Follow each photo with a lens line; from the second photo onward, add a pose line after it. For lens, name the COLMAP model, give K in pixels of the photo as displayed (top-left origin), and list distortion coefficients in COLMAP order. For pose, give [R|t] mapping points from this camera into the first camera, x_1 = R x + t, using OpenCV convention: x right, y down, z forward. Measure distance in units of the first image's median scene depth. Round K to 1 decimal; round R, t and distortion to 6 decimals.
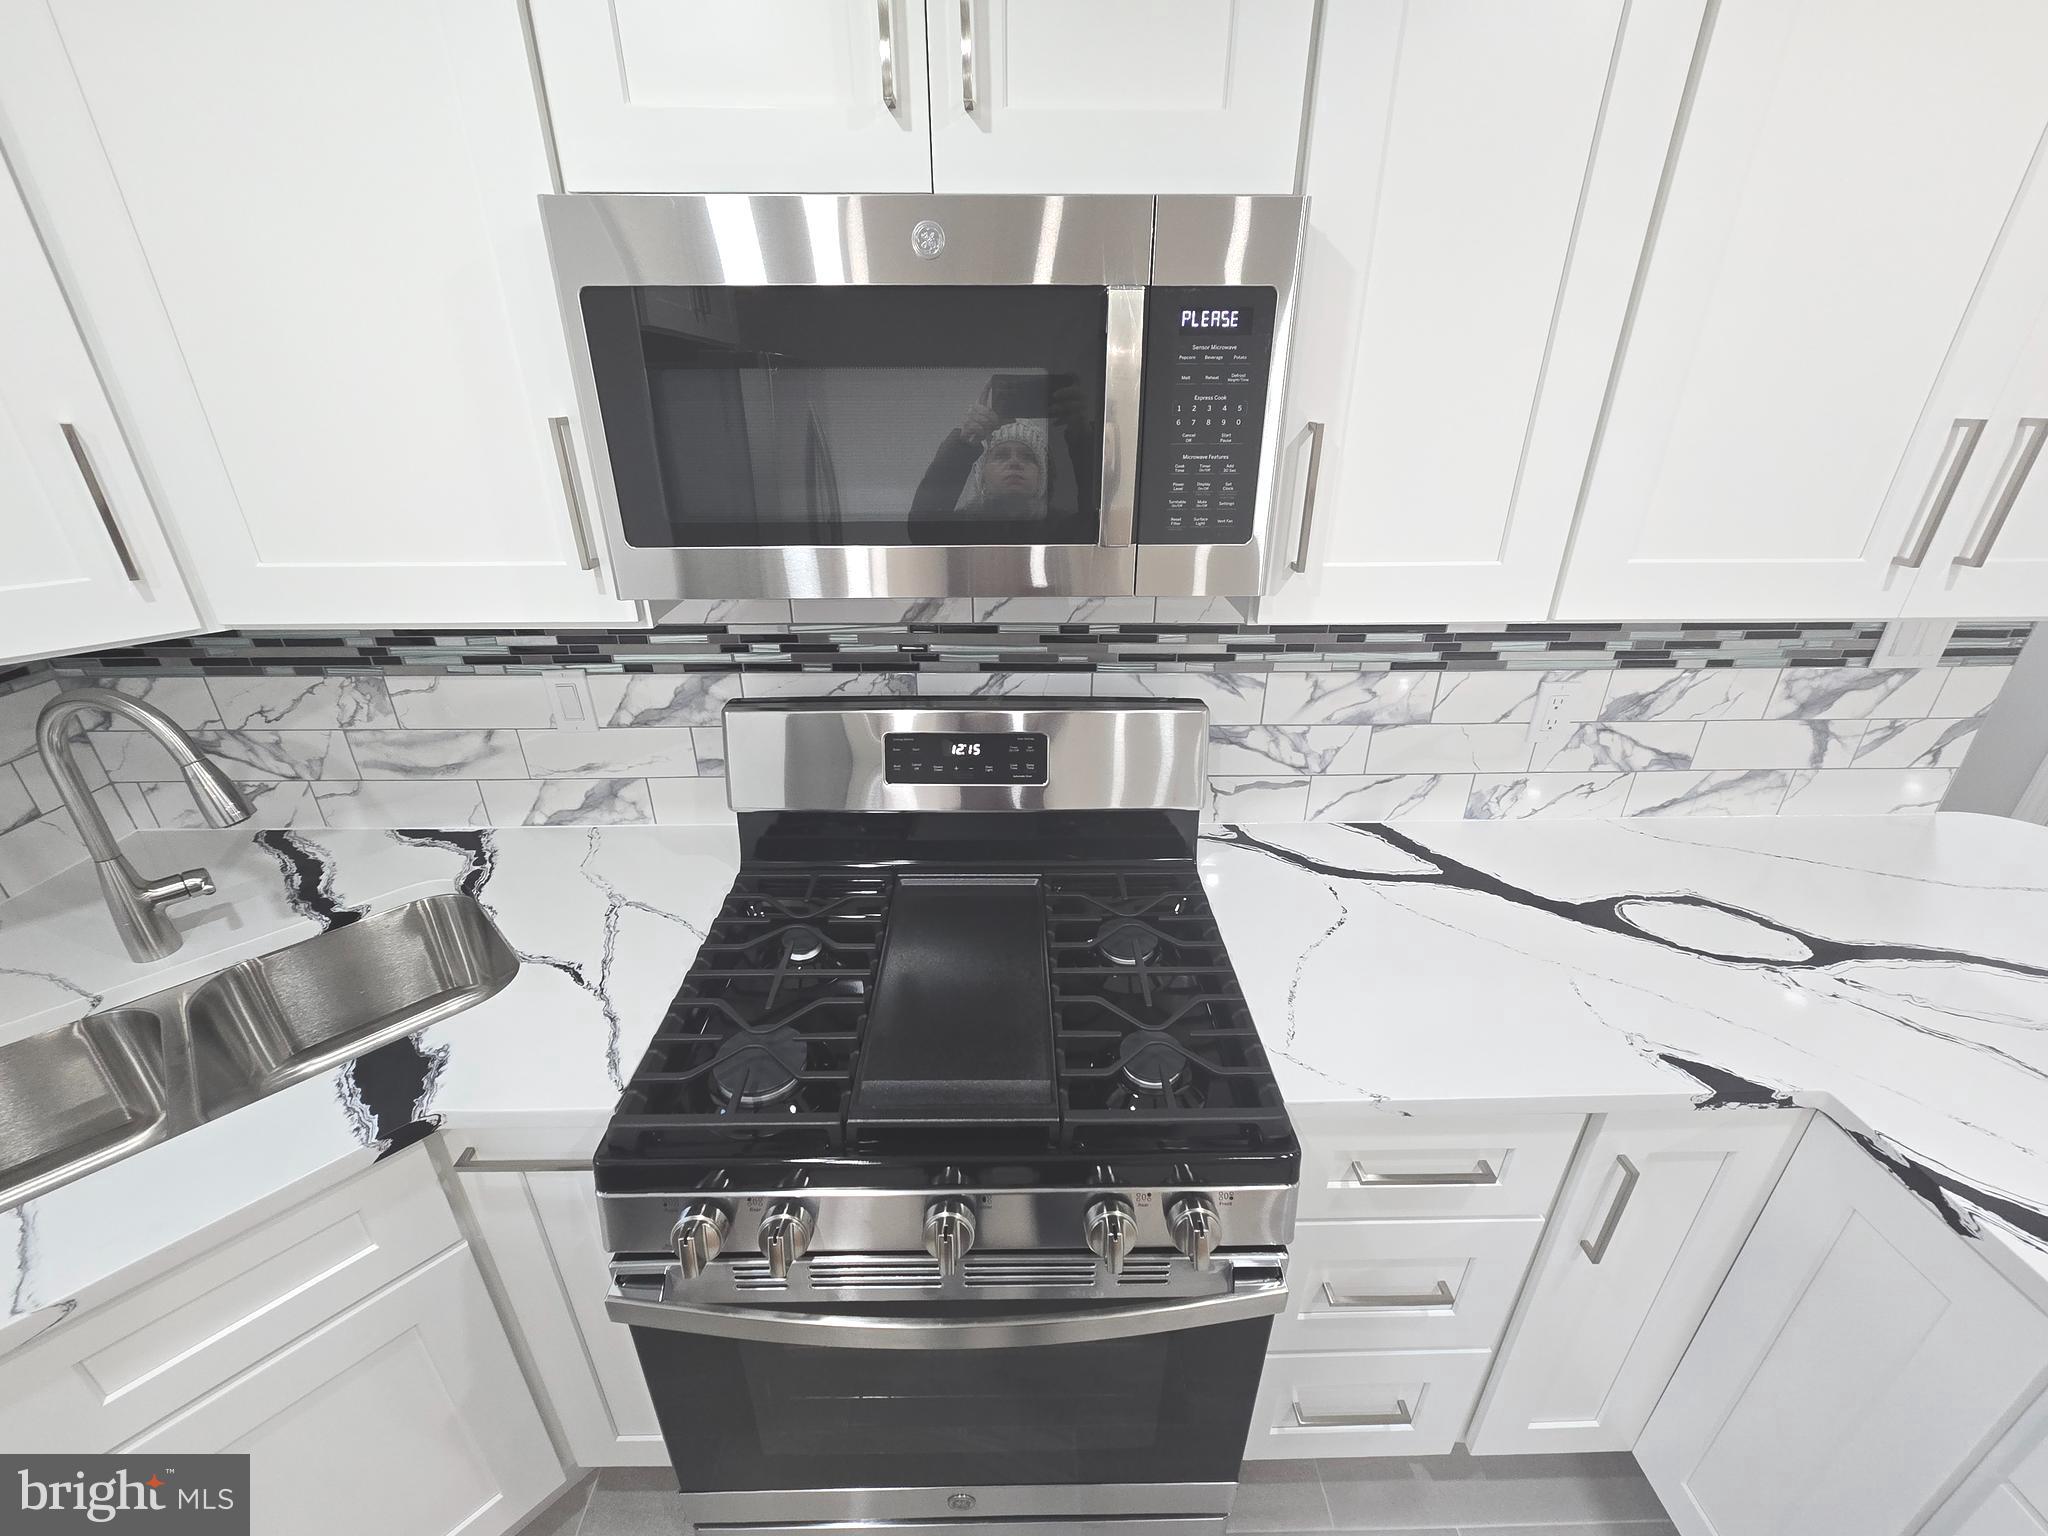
lens RADIAL K [[836.6, 0, 1041.9], [0, 836.6, 756.5], [0, 0, 1]] dist [-0.002517, -0.000516]
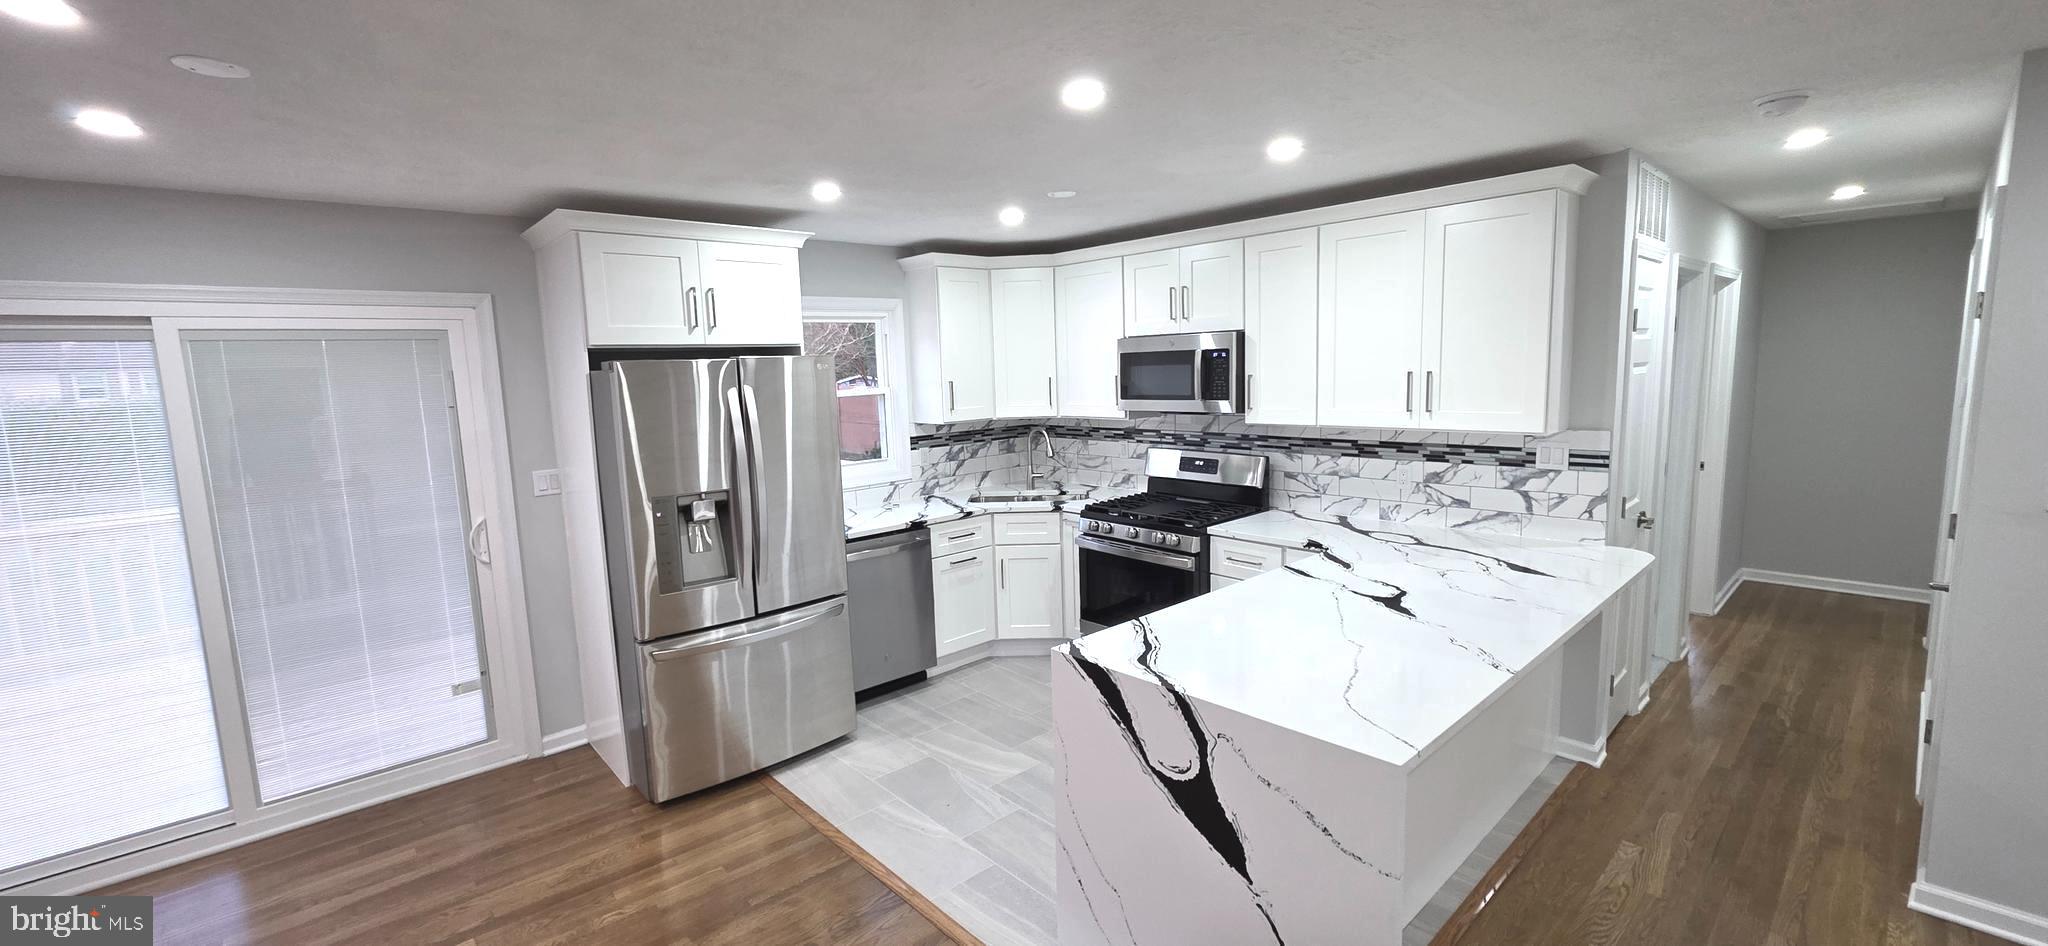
lens RADIAL K [[844.5, 0, 997.3], [0, 844.5, 456.0], [0, 0, 1]] dist [0.001541, -0.000047]
pose [[0.633524, 0.062160, -0.771222, 1.903300], [-0.287765, 0.944193, -0.160284, 0.701019], [0.718219, 0.323475, 0.616056, -1.629468]]
